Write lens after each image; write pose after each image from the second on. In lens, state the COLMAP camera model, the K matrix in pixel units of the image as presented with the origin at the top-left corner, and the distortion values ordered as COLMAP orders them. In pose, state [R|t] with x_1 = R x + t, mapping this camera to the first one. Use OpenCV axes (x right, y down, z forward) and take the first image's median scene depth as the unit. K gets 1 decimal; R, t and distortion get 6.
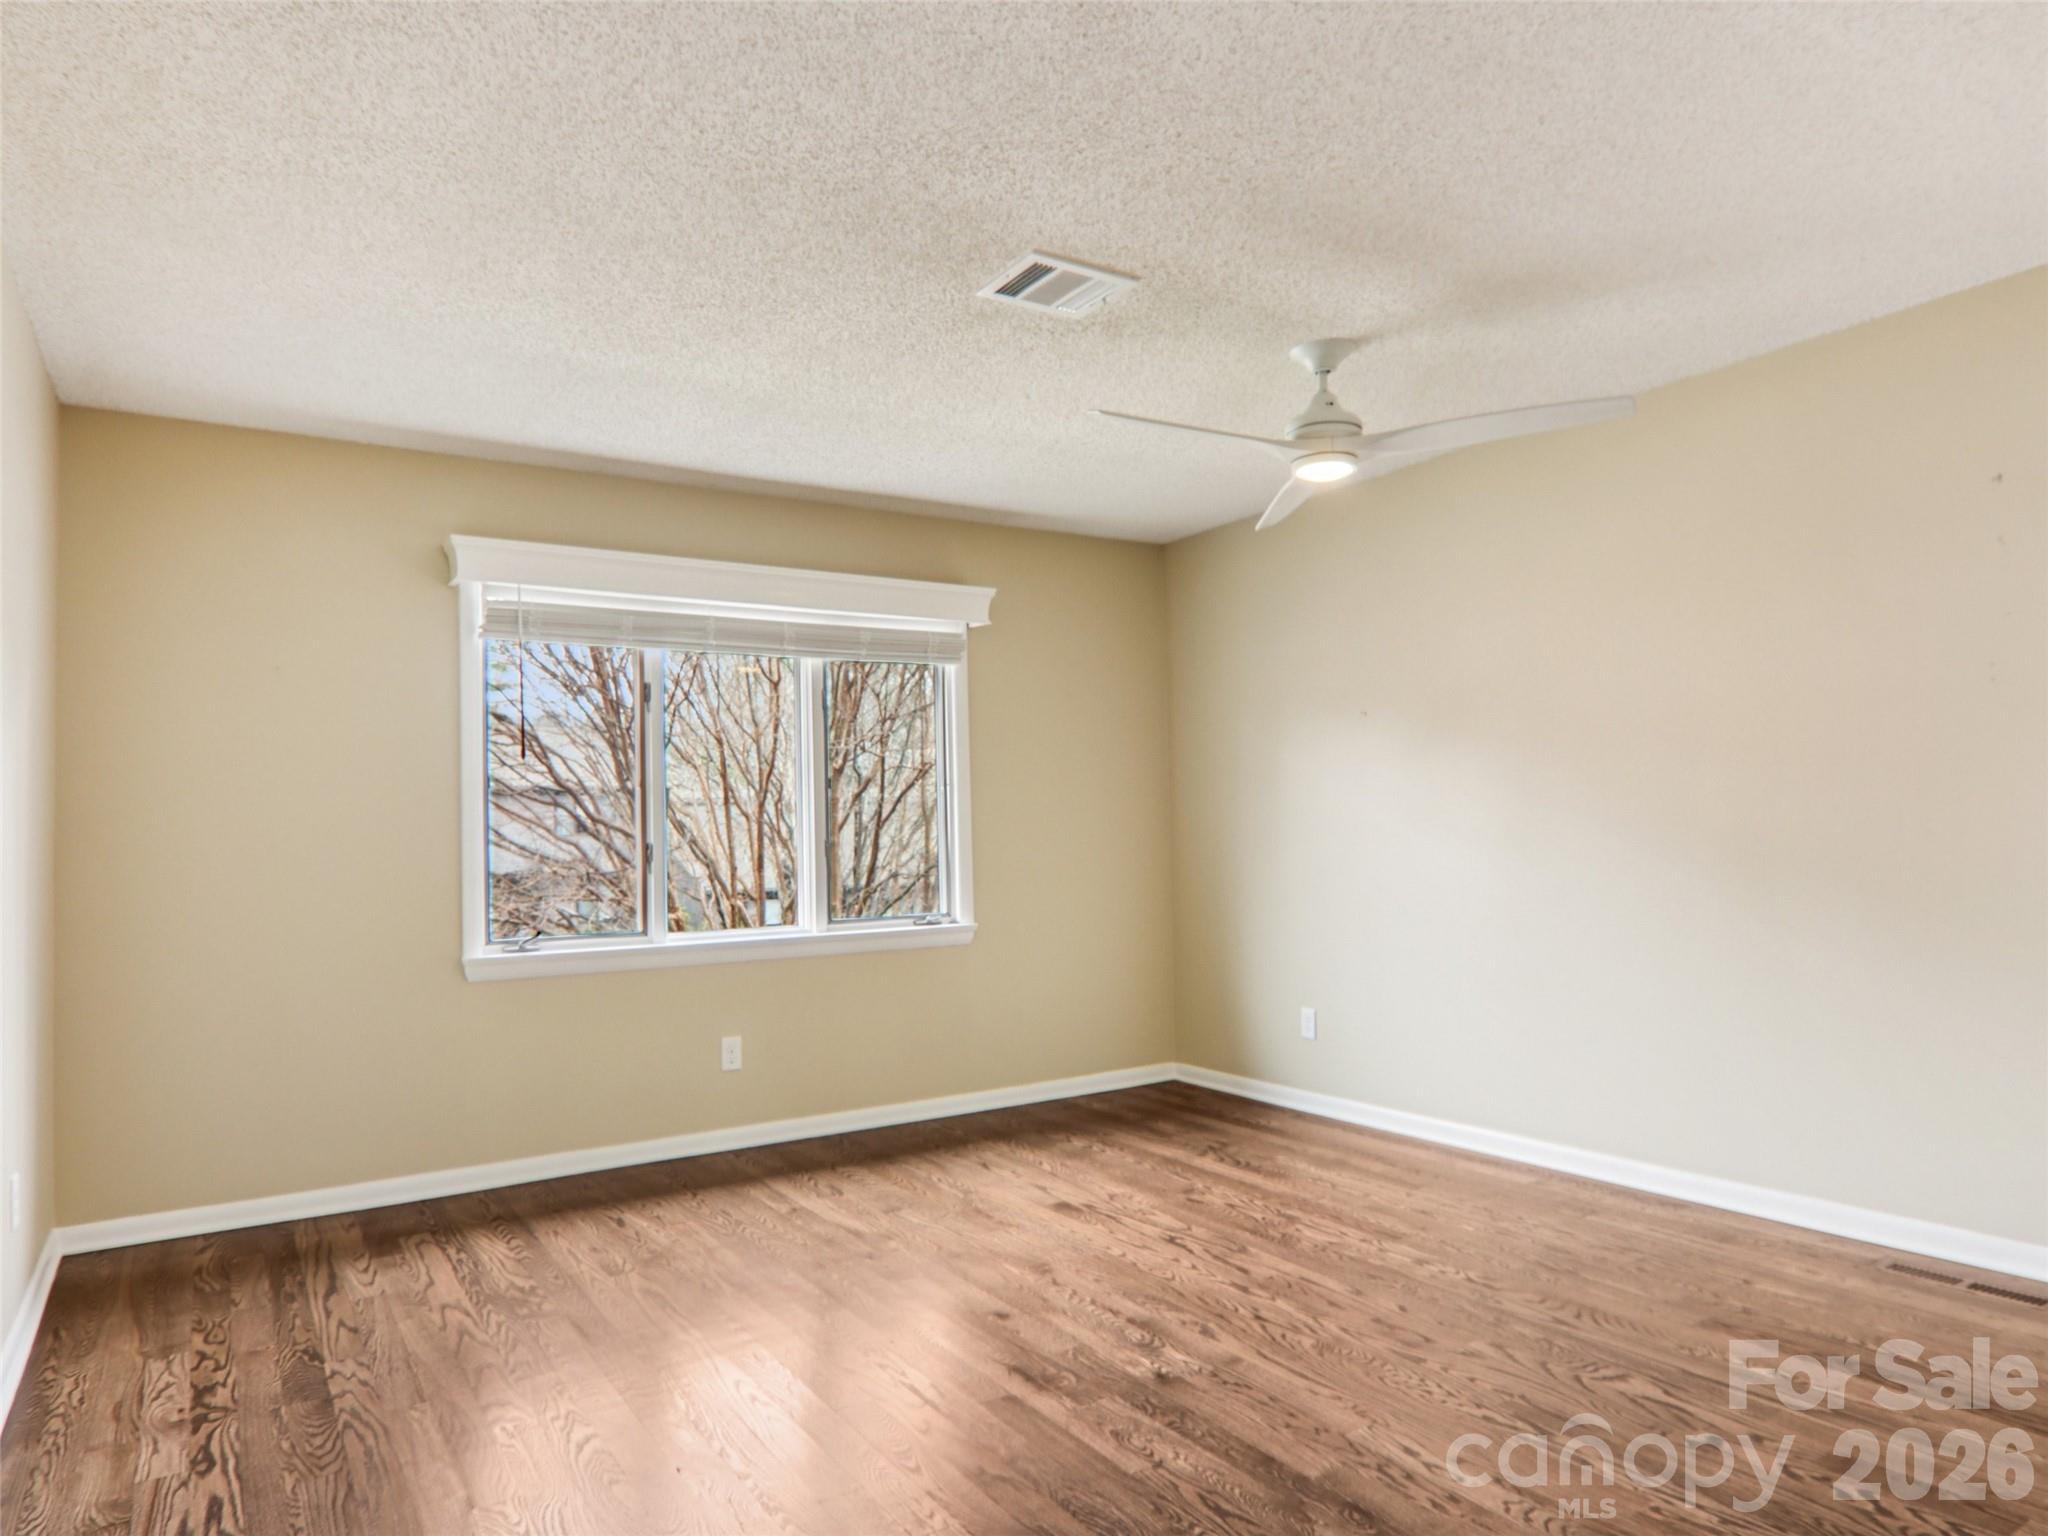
lens RADIAL K [[1252.9, 0, 1013.2], [0, 1252.9, 787.4], [0, 0, 1]] dist [0.057669, -0.064010]
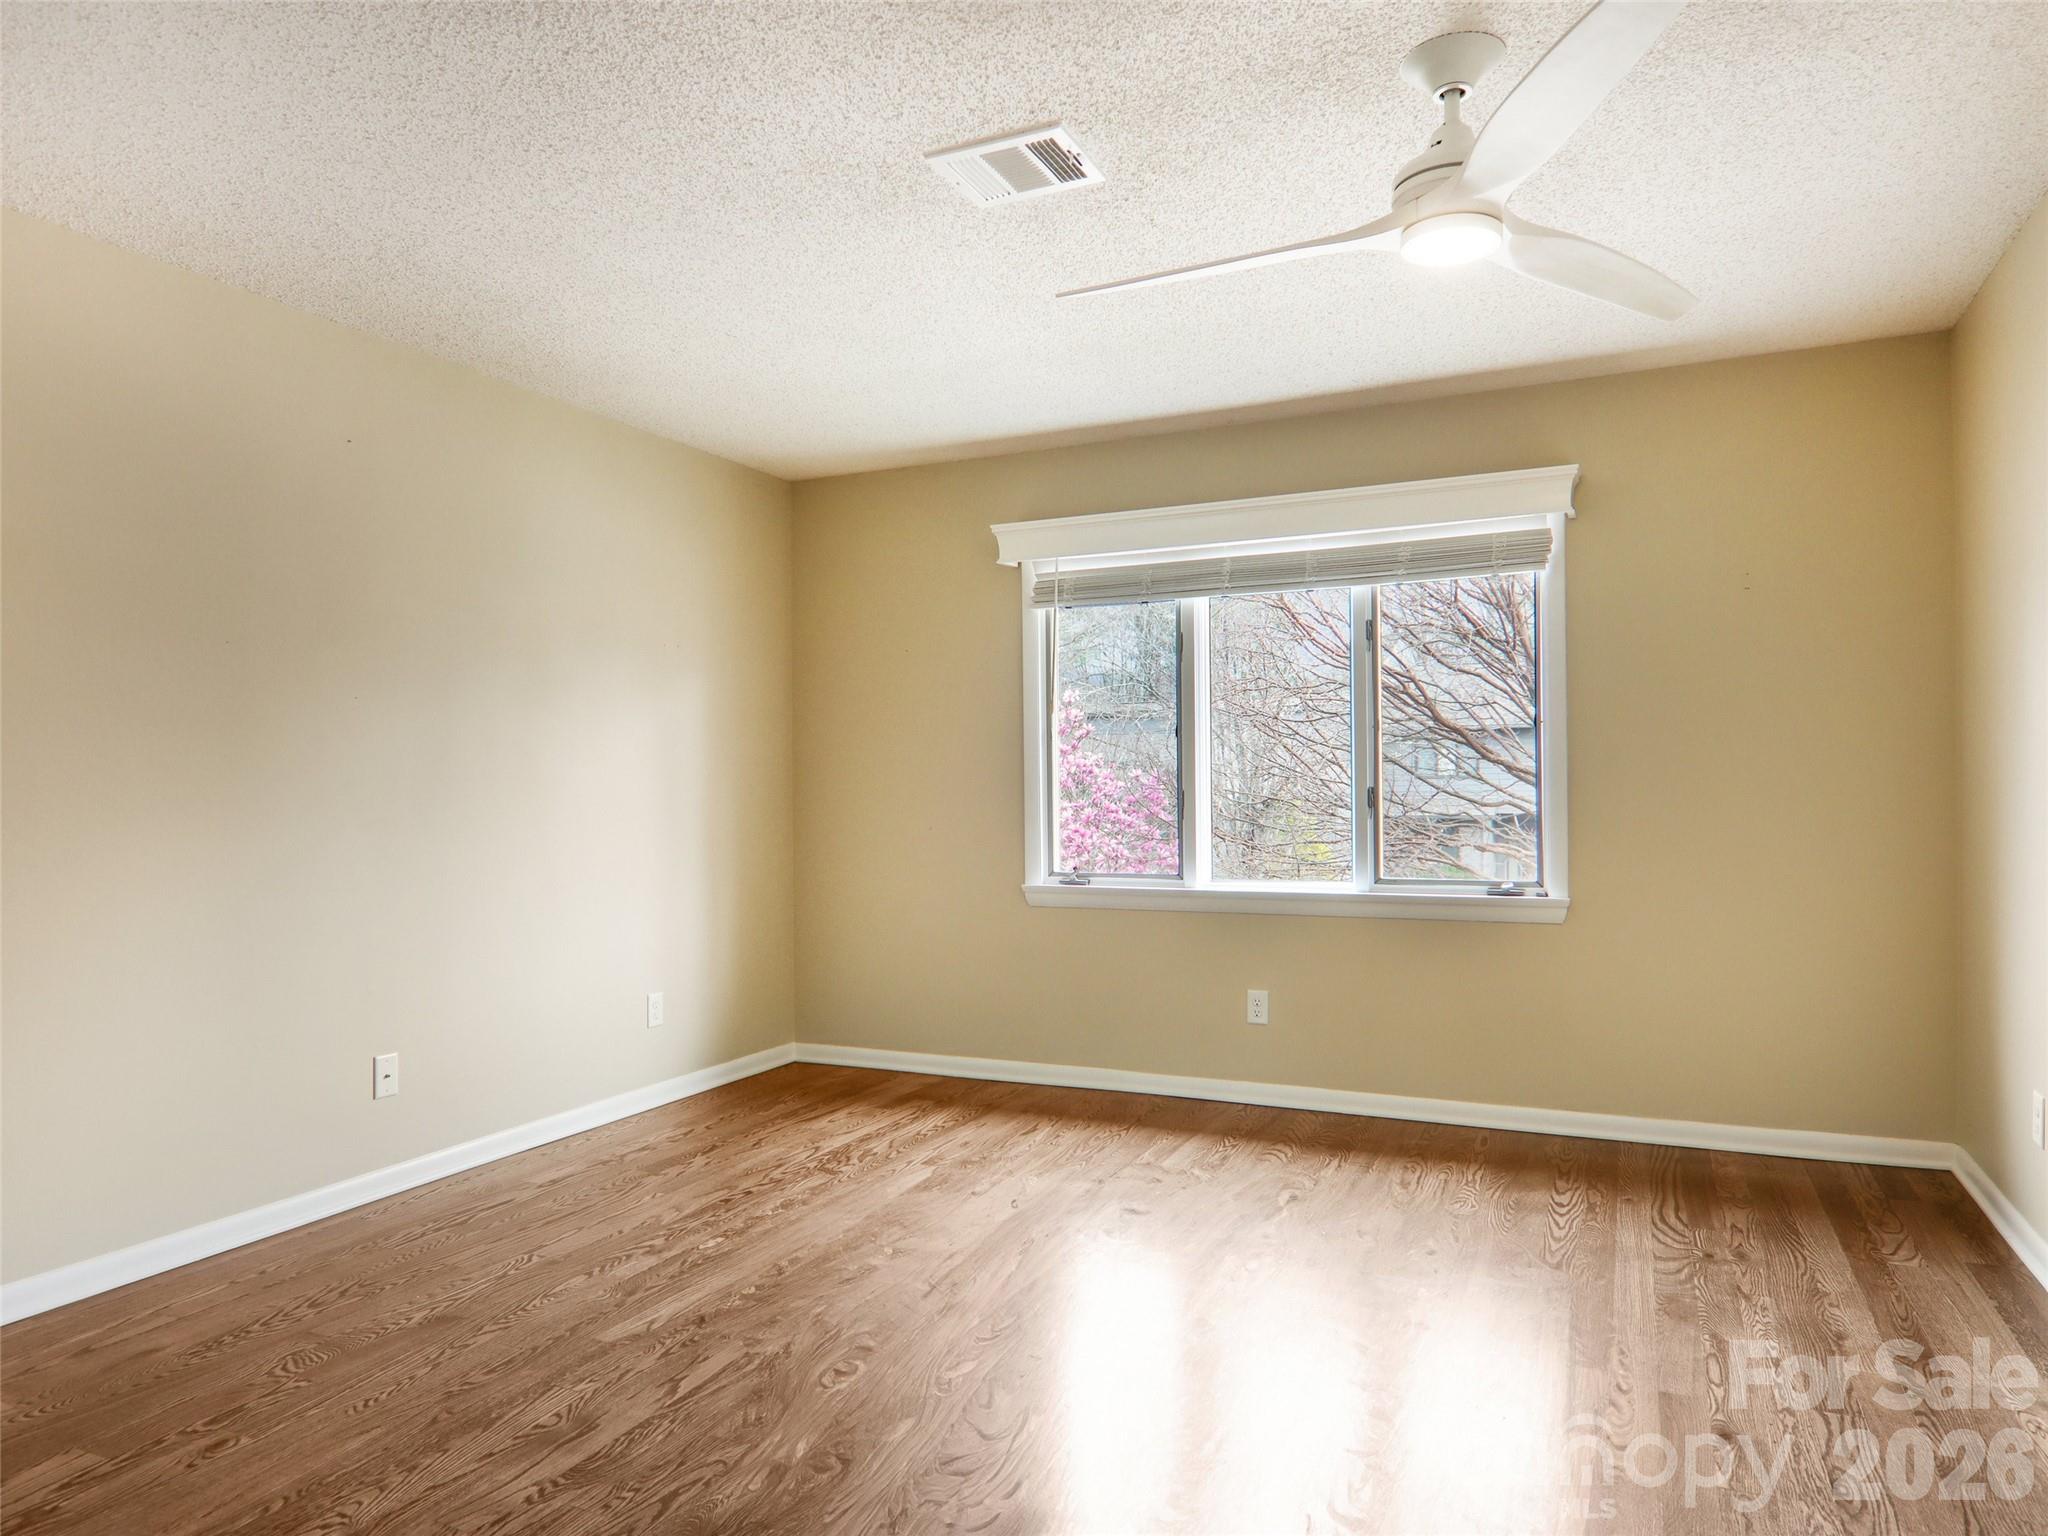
lens RADIAL K [[1275.9, 0, 1025.6], [0, 1275.9, 788.0], [0, 0, 1]] dist [0.004579, -0.019035]
pose [[0.551803, 0.013877, -0.833859, 0.614924], [0.028531, 0.998962, 0.035504, 0.002943], [0.833486, -0.043382, 0.550834, 0.393034]]
